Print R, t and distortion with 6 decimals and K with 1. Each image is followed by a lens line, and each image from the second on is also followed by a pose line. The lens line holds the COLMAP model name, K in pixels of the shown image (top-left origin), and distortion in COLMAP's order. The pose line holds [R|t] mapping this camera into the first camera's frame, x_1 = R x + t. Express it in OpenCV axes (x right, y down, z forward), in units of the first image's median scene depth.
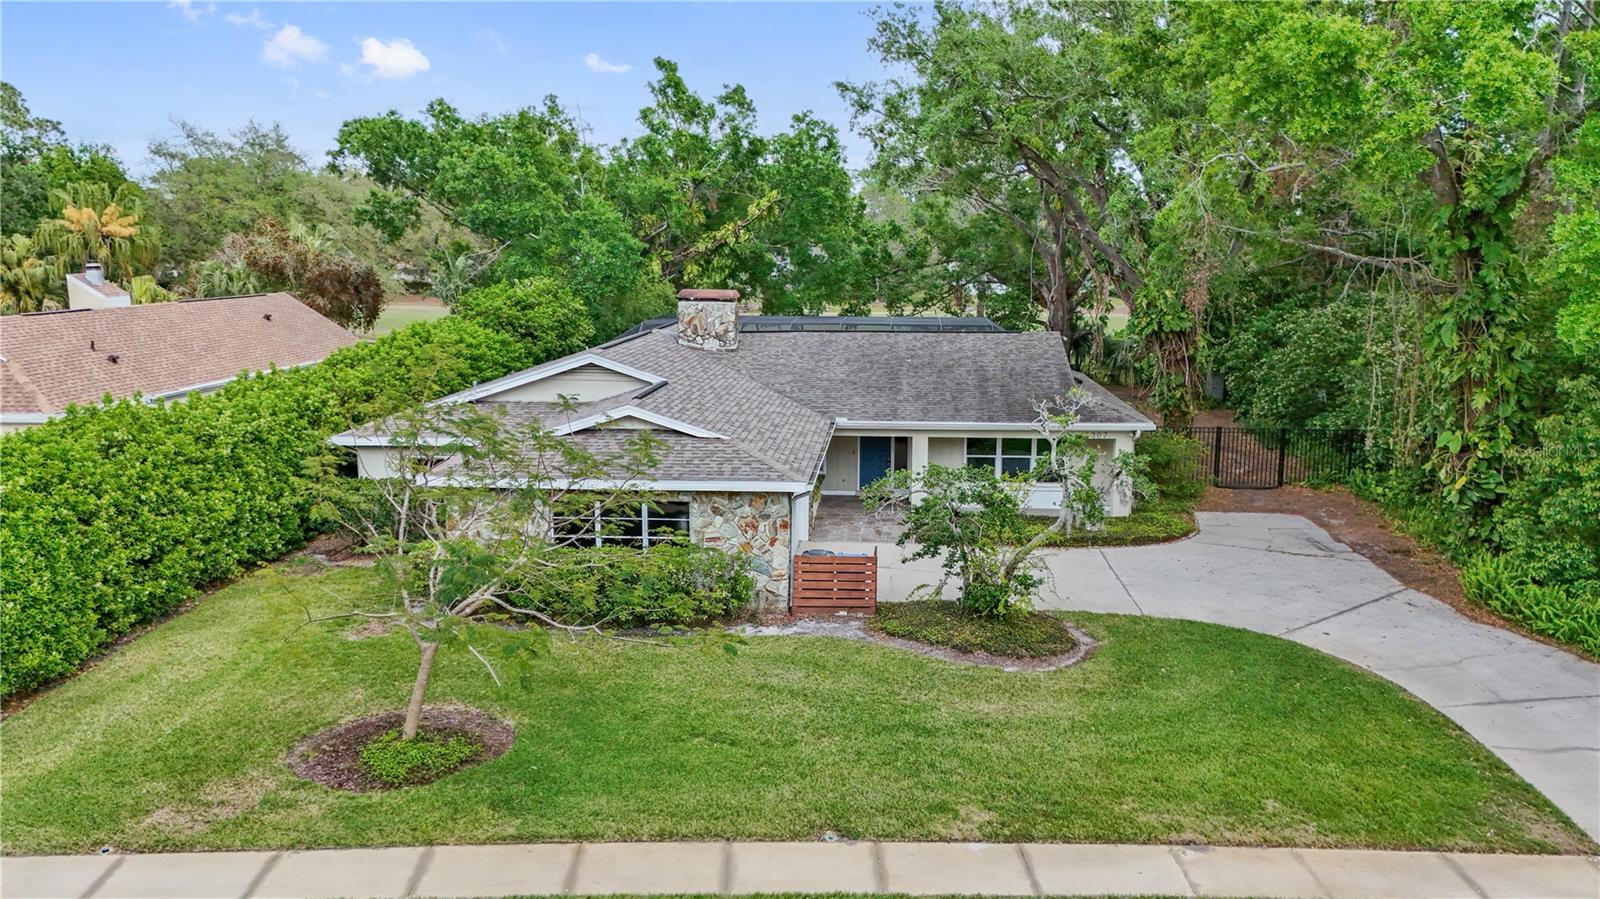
lens RADIAL K [[1200.3, 0, 813.8], [0, 1200.3, 442.7], [0, 0, 1]] dist [0.071105, -0.062728]
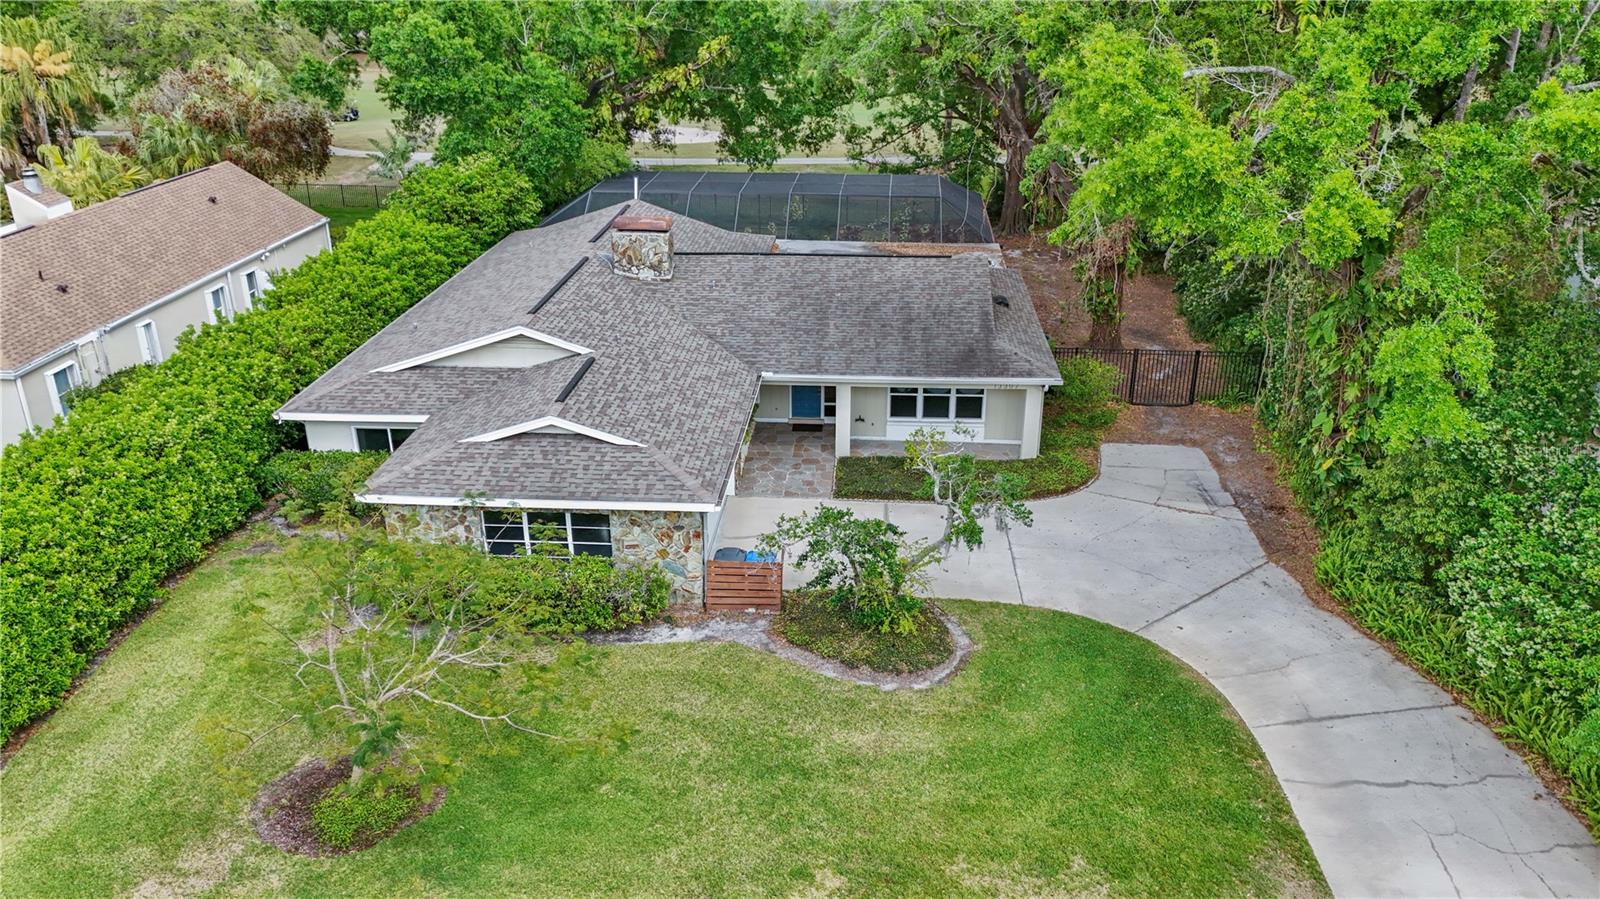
lens RADIAL K [[1200.3, 0, 817.0], [0, 1200.3, 436.3], [0, 0, 1]] dist [0.071105, -0.062728]
pose [[0.999976, -0.003008, 0.006260, 0.074087], [0.001500, 0.973624, 0.228154, -0.253401], [-0.006781, -0.228139, 0.973605, -0.045063]]
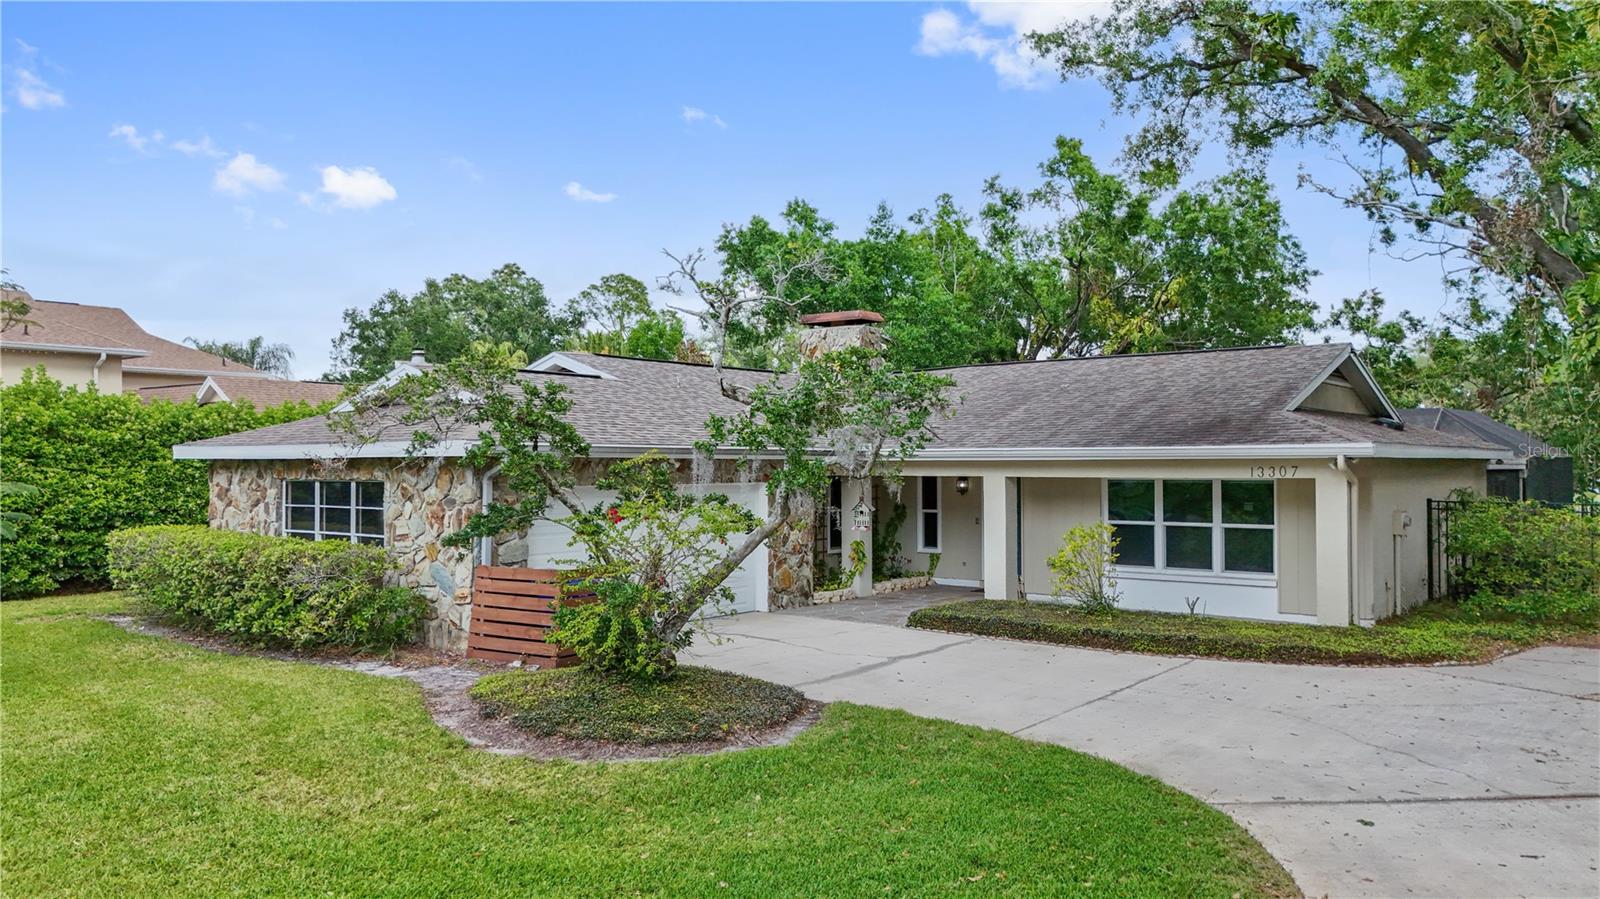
lens RADIAL K [[1200.3, 0, 812.1], [0, 1200.3, 443.0], [0, 0, 1]] dist [0.071105, -0.062728]
pose [[0.823126, -0.016148, -0.567630, 0.466961], [-0.090608, 0.983054, -0.159358, 0.109708], [0.560584, 0.182604, 0.807714, 0.539048]]
